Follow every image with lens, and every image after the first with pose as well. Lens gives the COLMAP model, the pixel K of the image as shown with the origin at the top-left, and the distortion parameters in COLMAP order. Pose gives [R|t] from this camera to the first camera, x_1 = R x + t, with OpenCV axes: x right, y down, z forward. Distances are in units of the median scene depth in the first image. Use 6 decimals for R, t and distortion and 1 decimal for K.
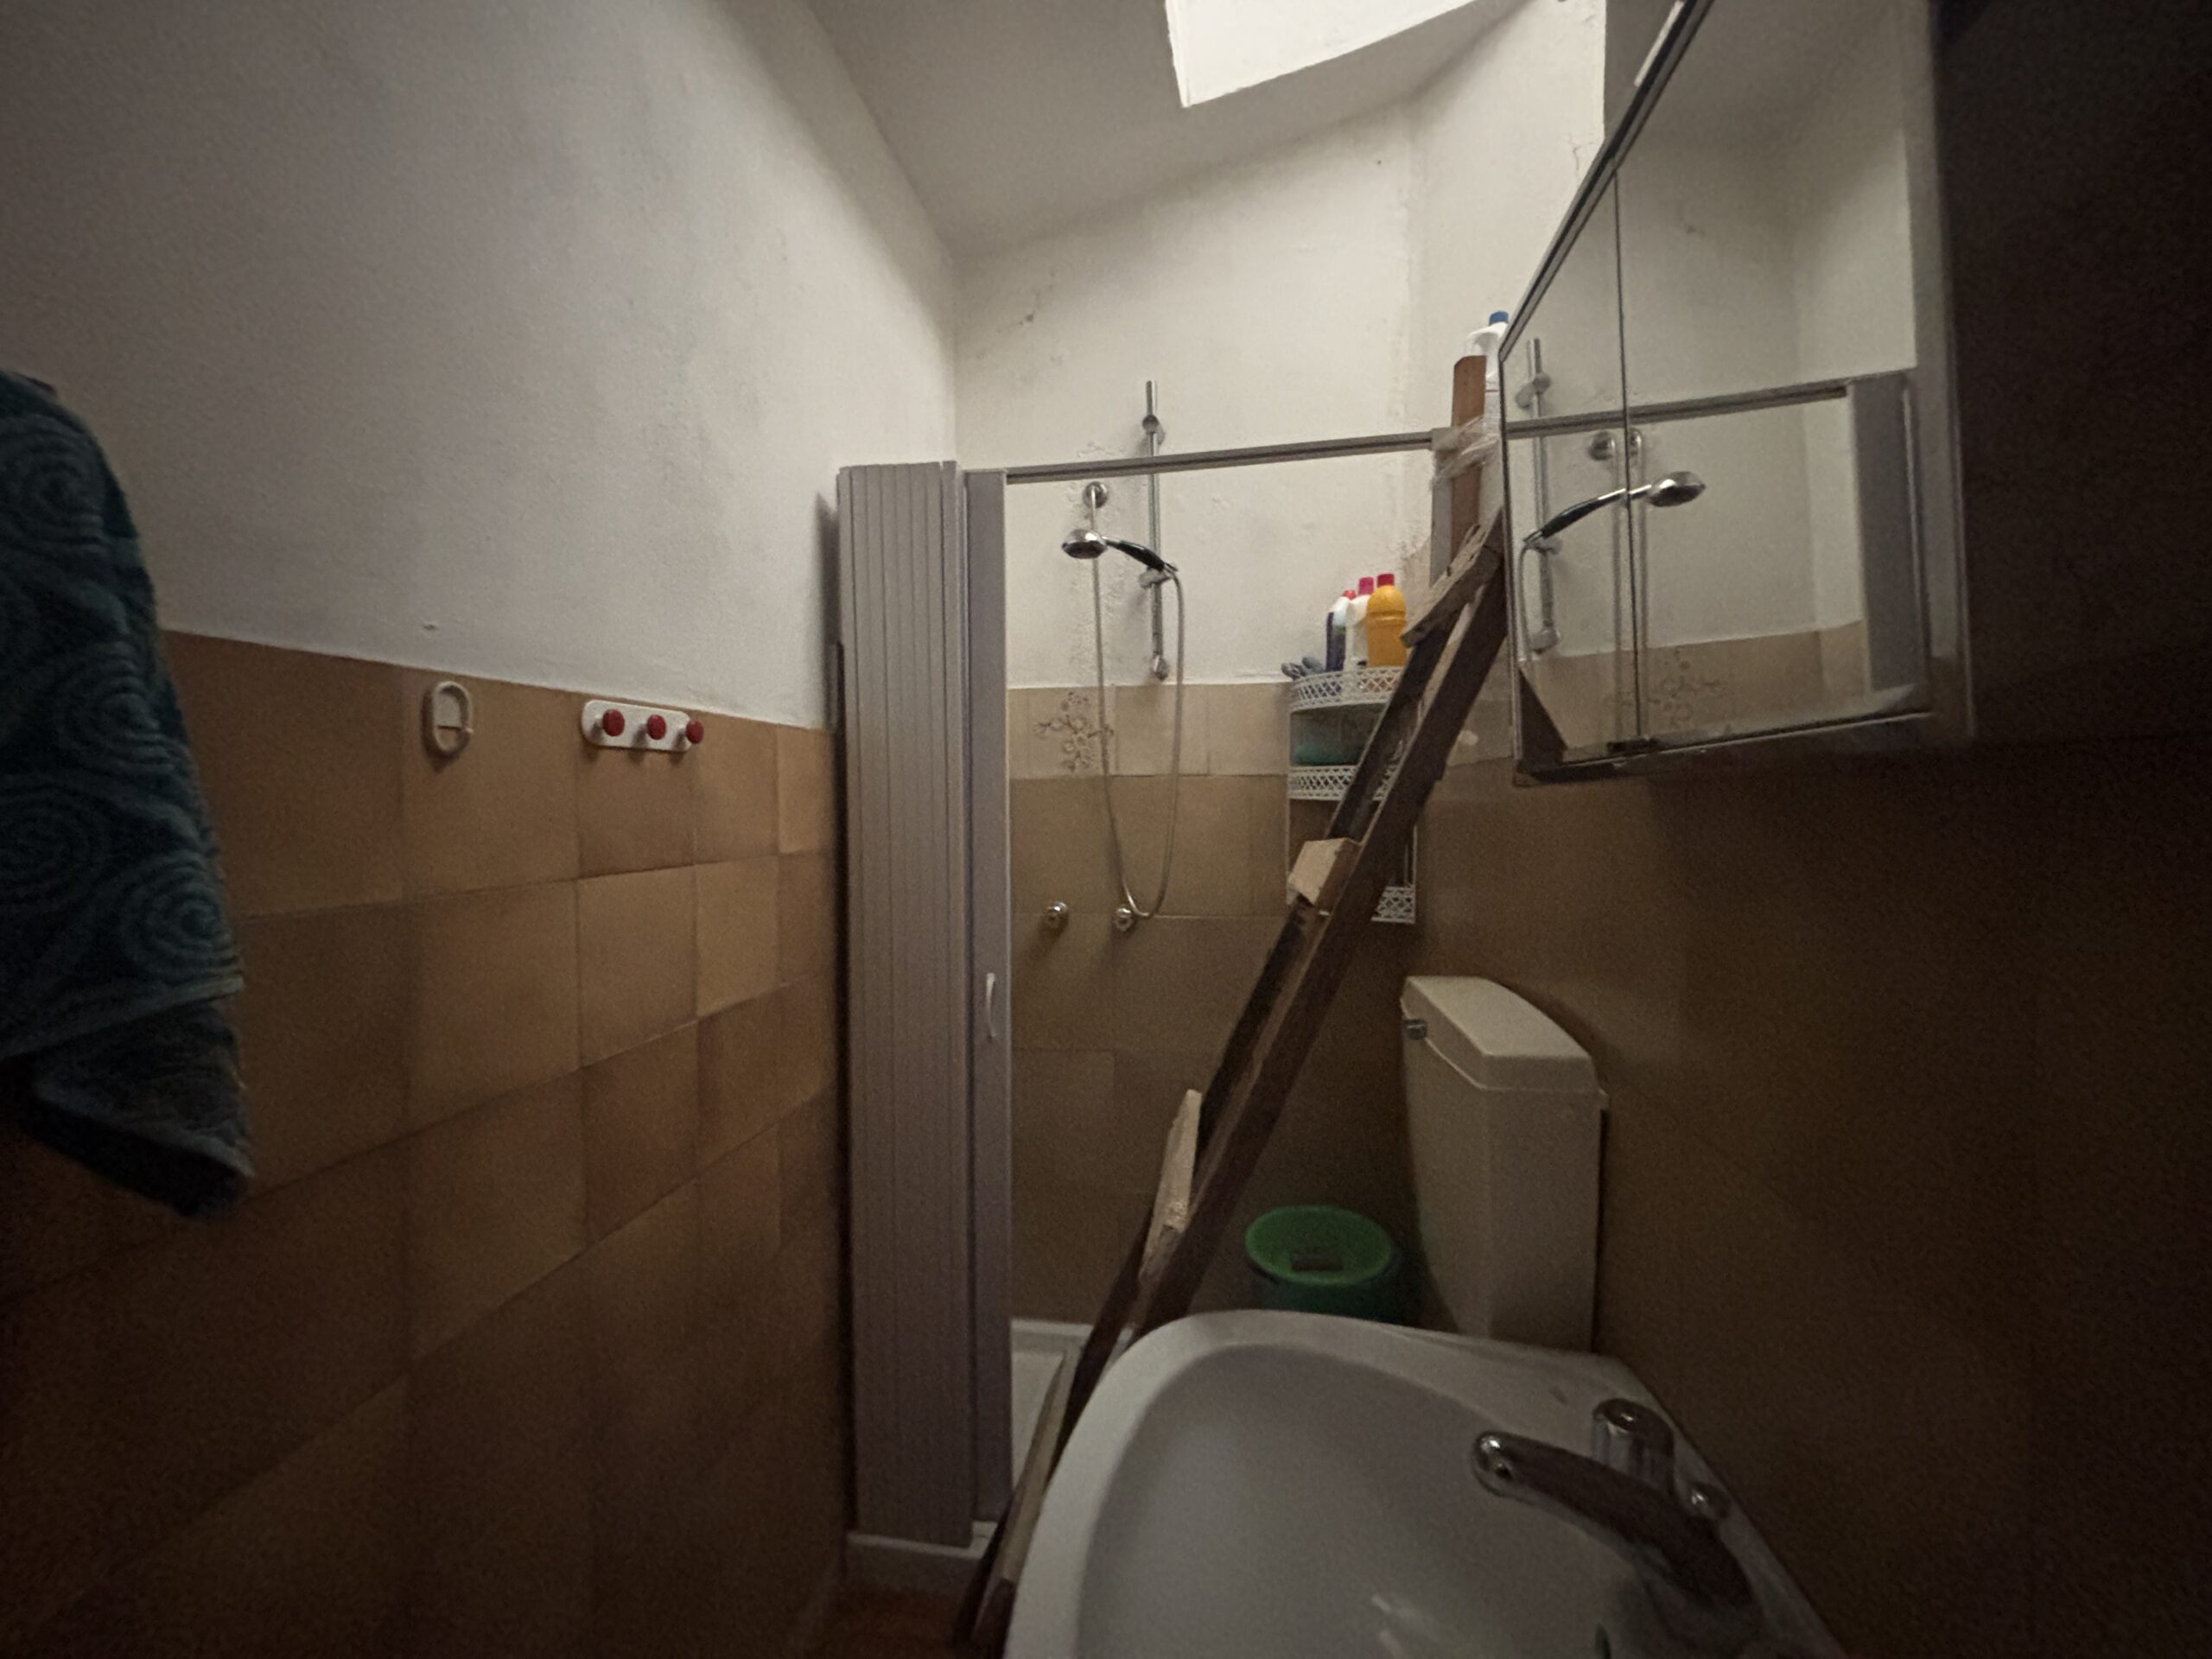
lens RADIAL K [[895.4, 0, 1102.3], [0, 895.4, 819.4], [0, 0, 1]] dist [0.004582, -0.002595]
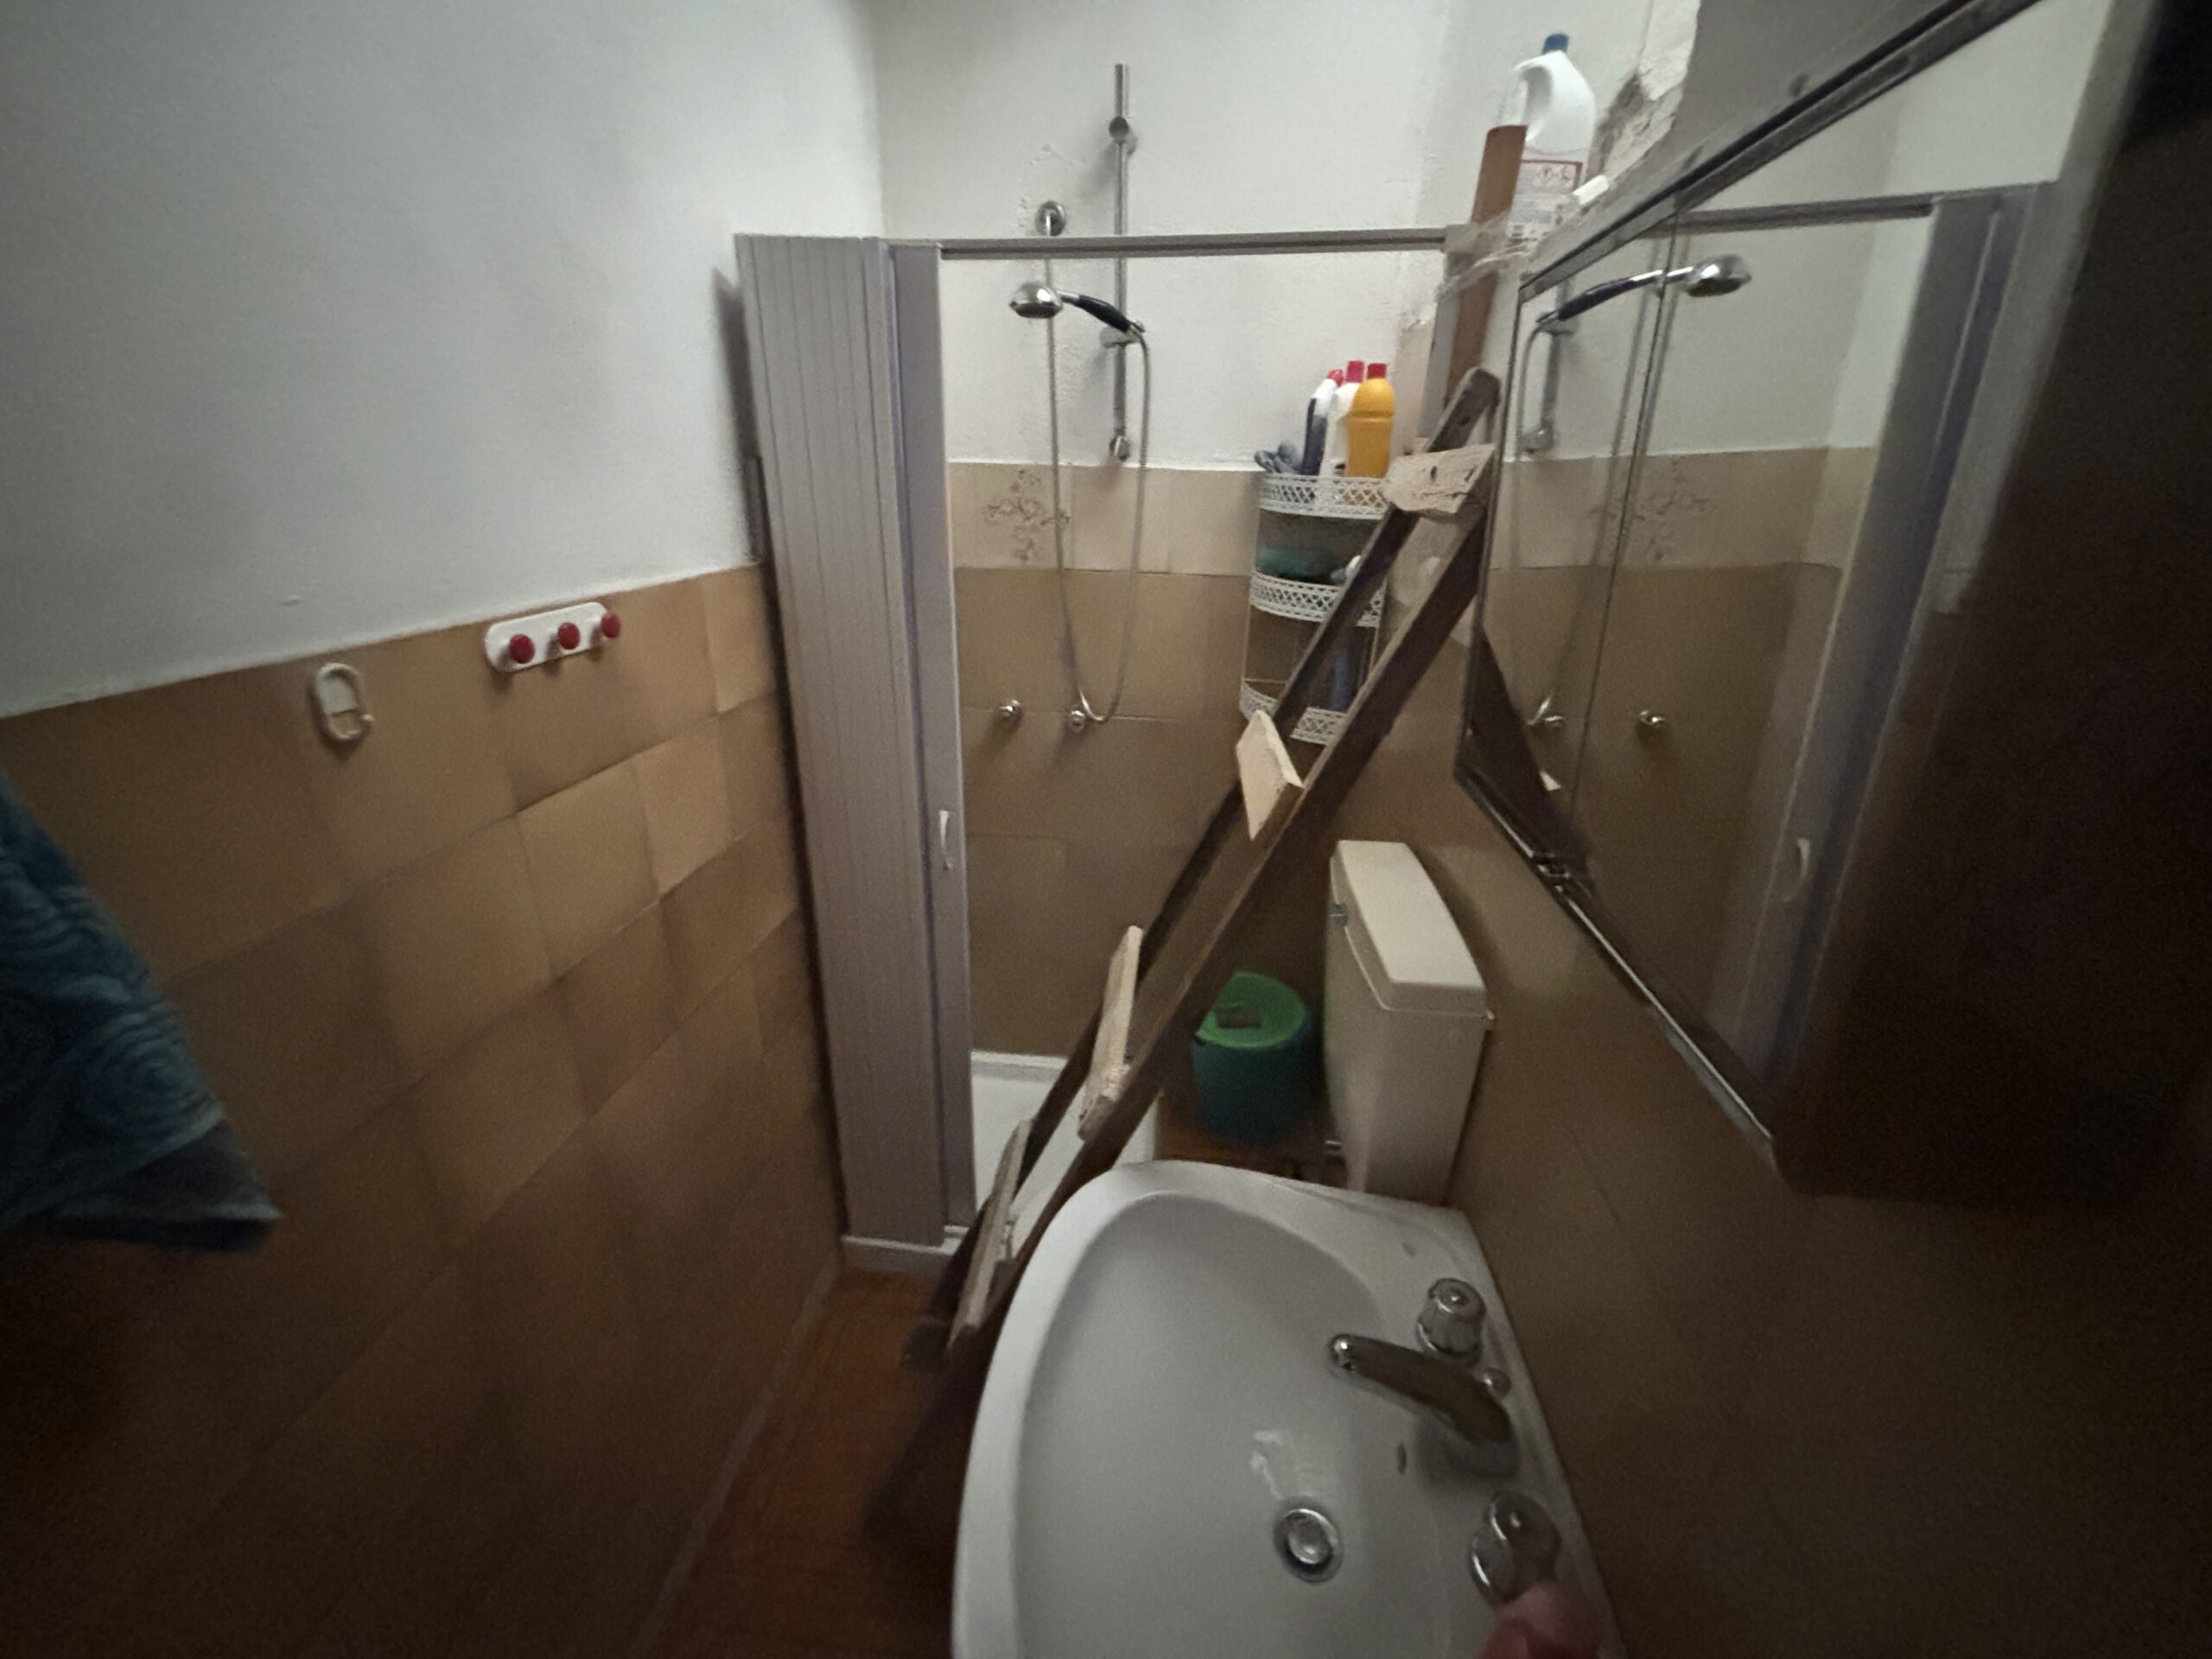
lens RADIAL K [[895.4, 0, 1103.0], [0, 895.4, 826.1], [0, 0, 1]] dist [0.004582, -0.002595]
pose [[0.998742, 0.011232, 0.048877, 0.008097], [-0.027528, 0.937436, 0.347067, -0.174280], [-0.041920, -0.347975, 0.936566, 0.027287]]
